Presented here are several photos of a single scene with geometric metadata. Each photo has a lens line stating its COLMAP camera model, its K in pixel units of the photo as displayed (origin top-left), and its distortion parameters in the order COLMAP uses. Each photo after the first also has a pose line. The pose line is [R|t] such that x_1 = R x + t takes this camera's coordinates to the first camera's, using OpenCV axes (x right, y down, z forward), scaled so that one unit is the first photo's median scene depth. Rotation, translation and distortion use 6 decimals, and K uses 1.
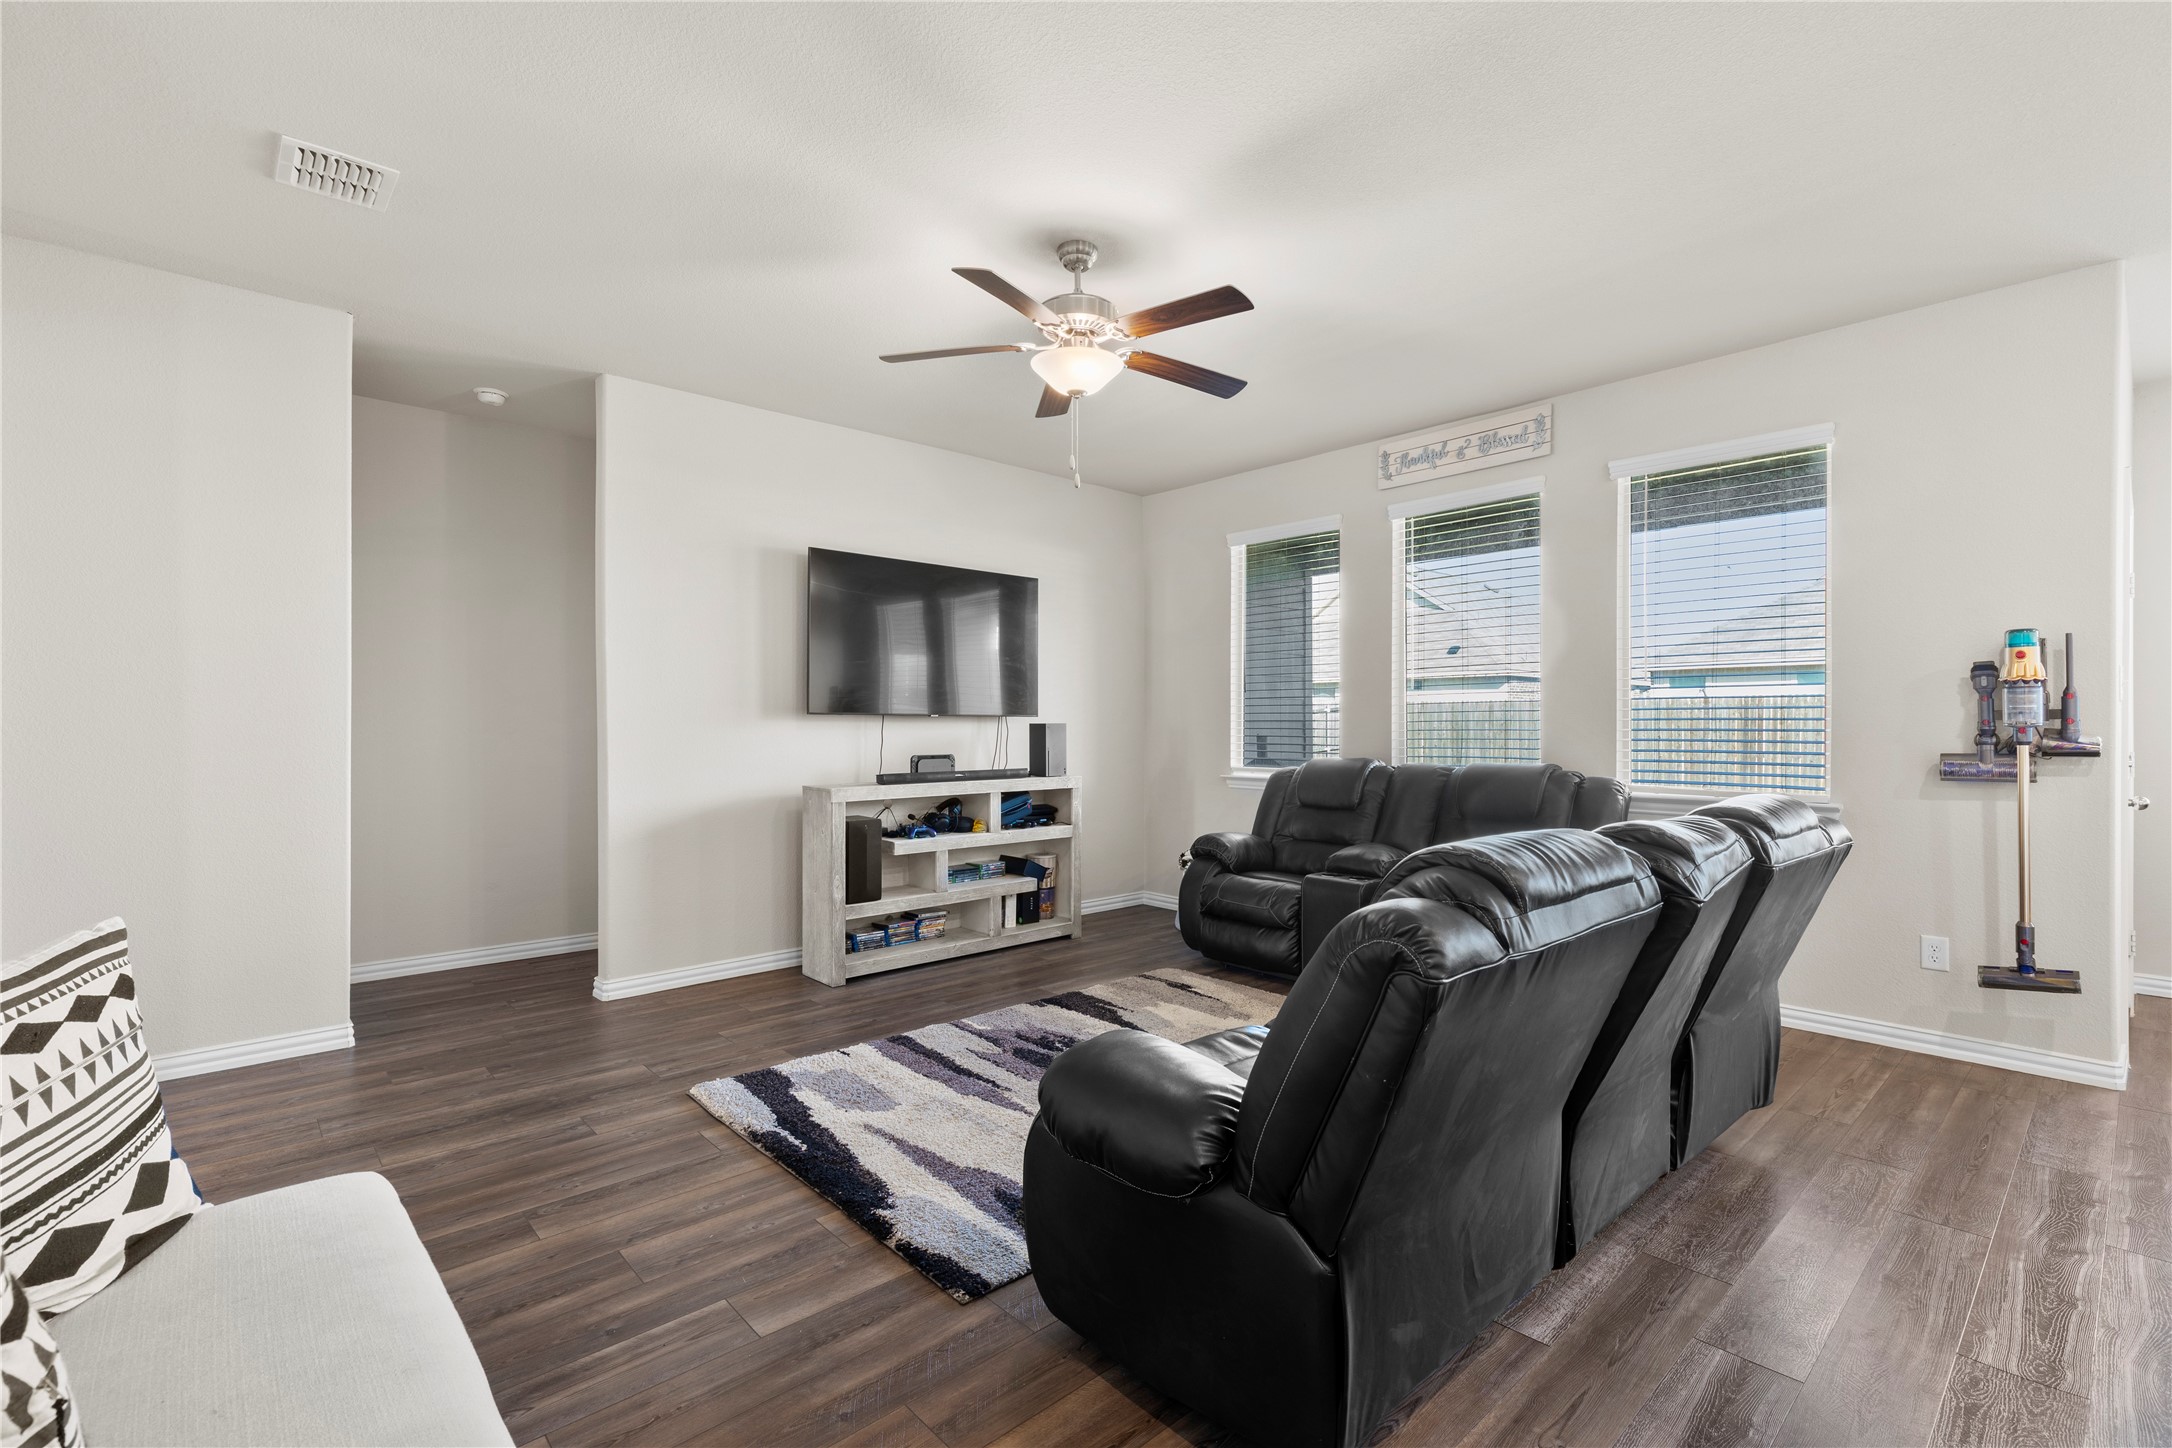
lens RADIAL K [[978.4, 0, 1086.0], [0, 978.4, 724.0], [0, 0, 1]] dist [0.012194, -0.000026]
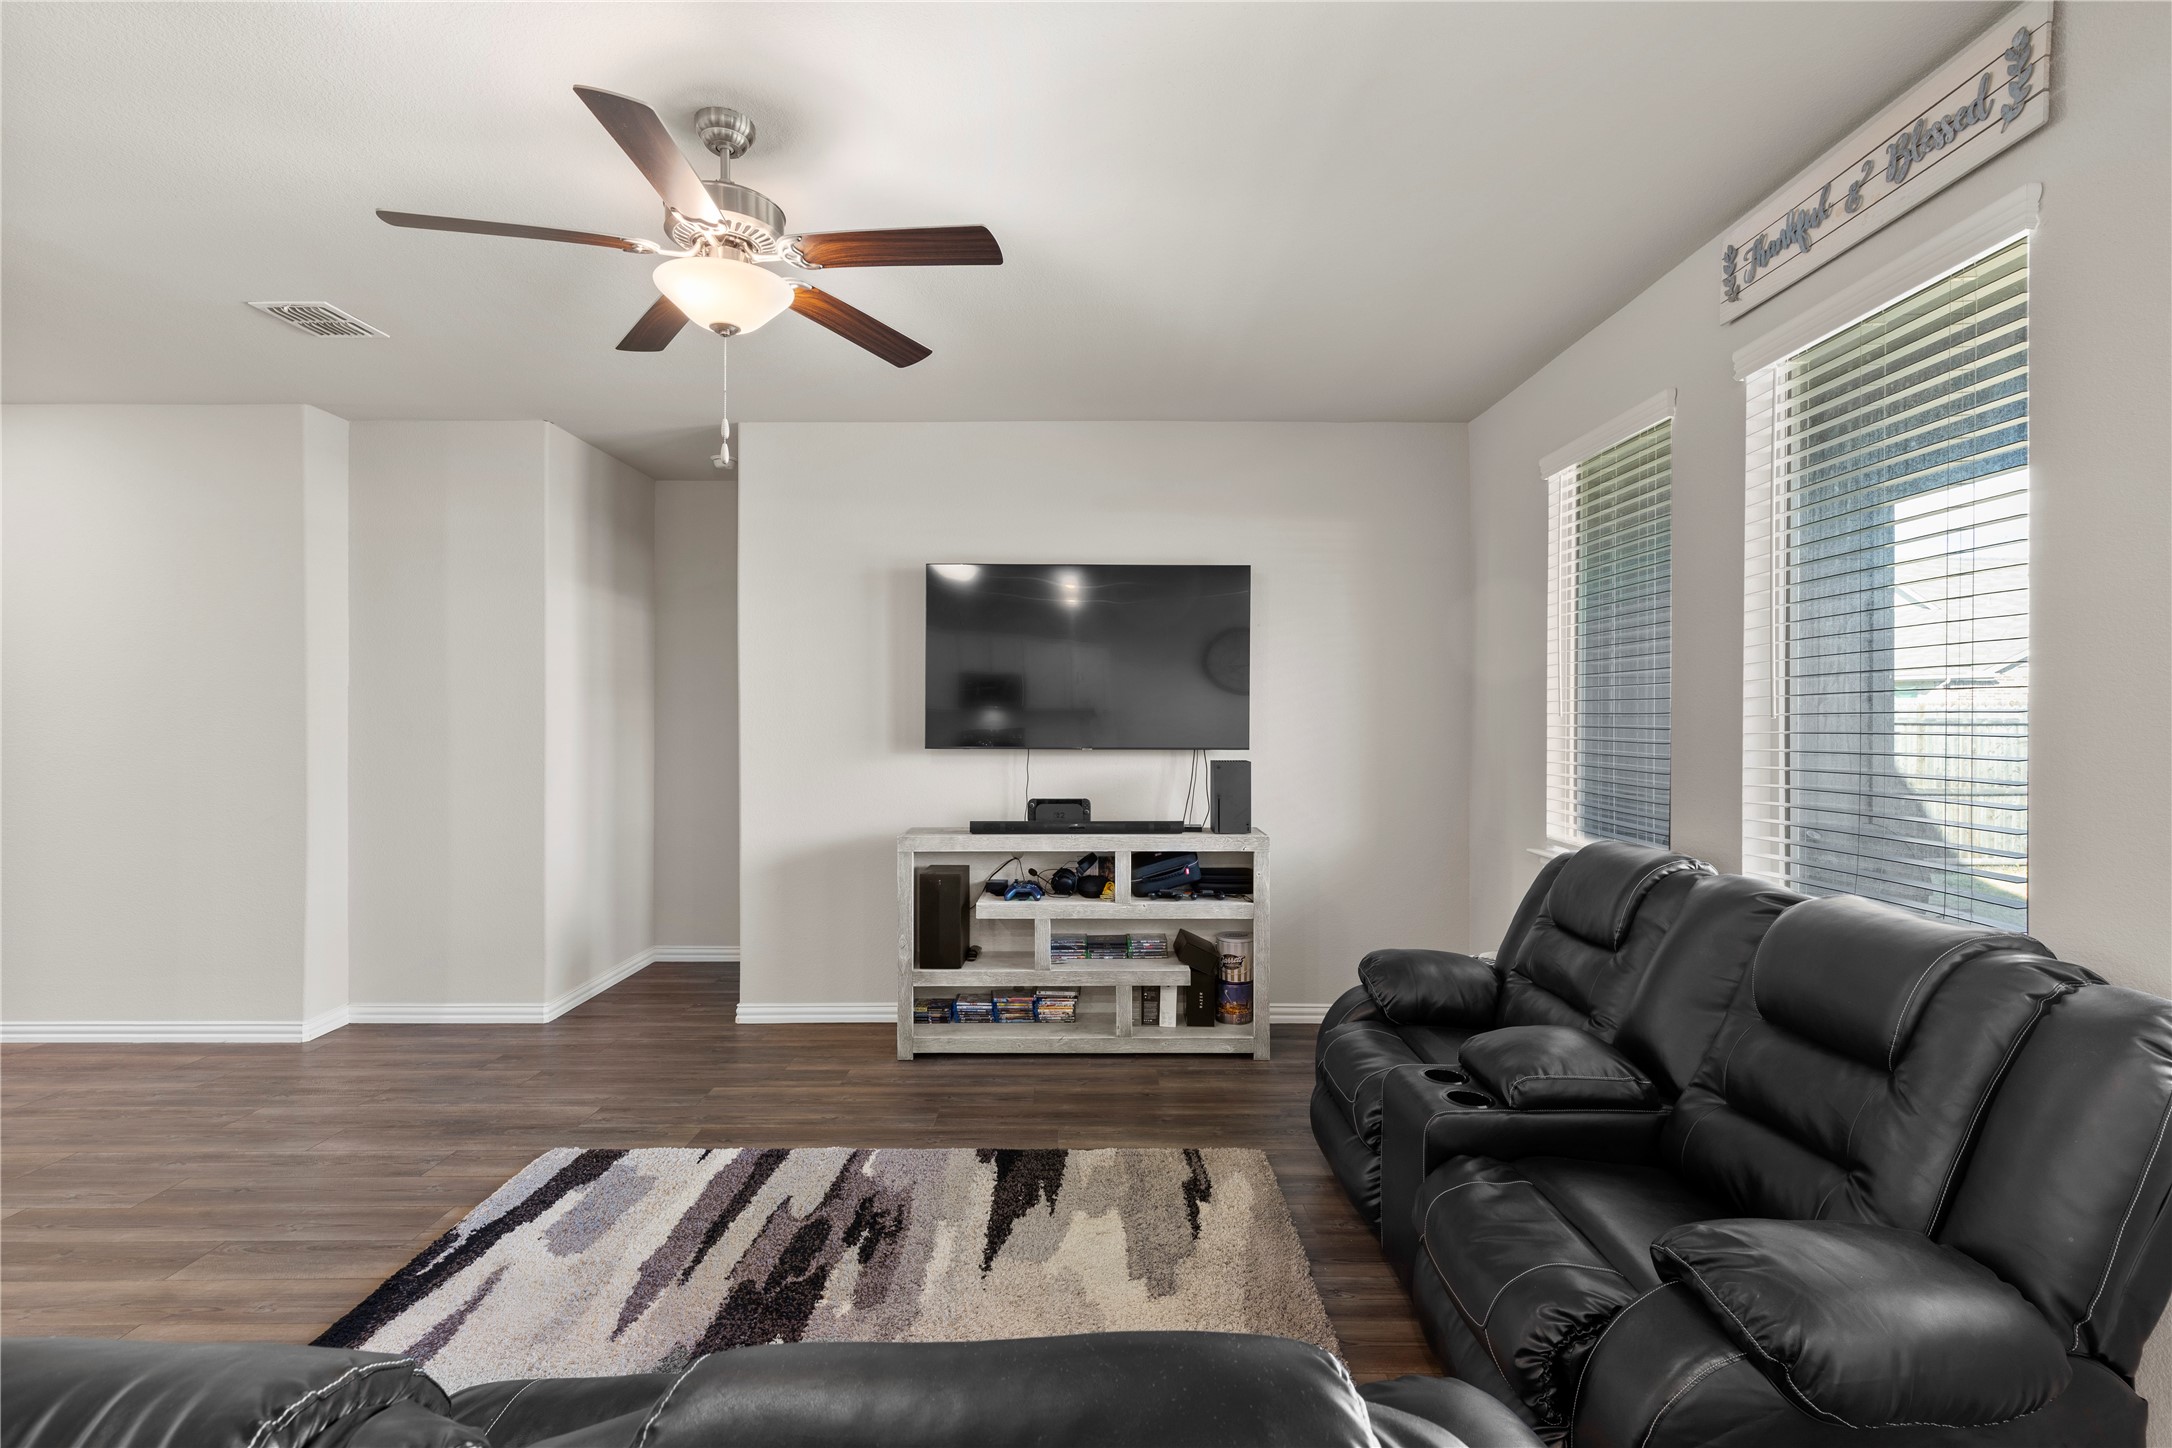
lens RADIAL K [[963.5, 0, 1086.0], [0, 963.5, 724.0], [0, 0, 1]] dist [0.012171, -0.007342]
pose [[0.737324, 0.005449, -0.675518, 0.430712], [-0.000291, 0.999970, 0.007748, -0.040295], [0.675540, -0.005516, 0.737303, 0.443165]]
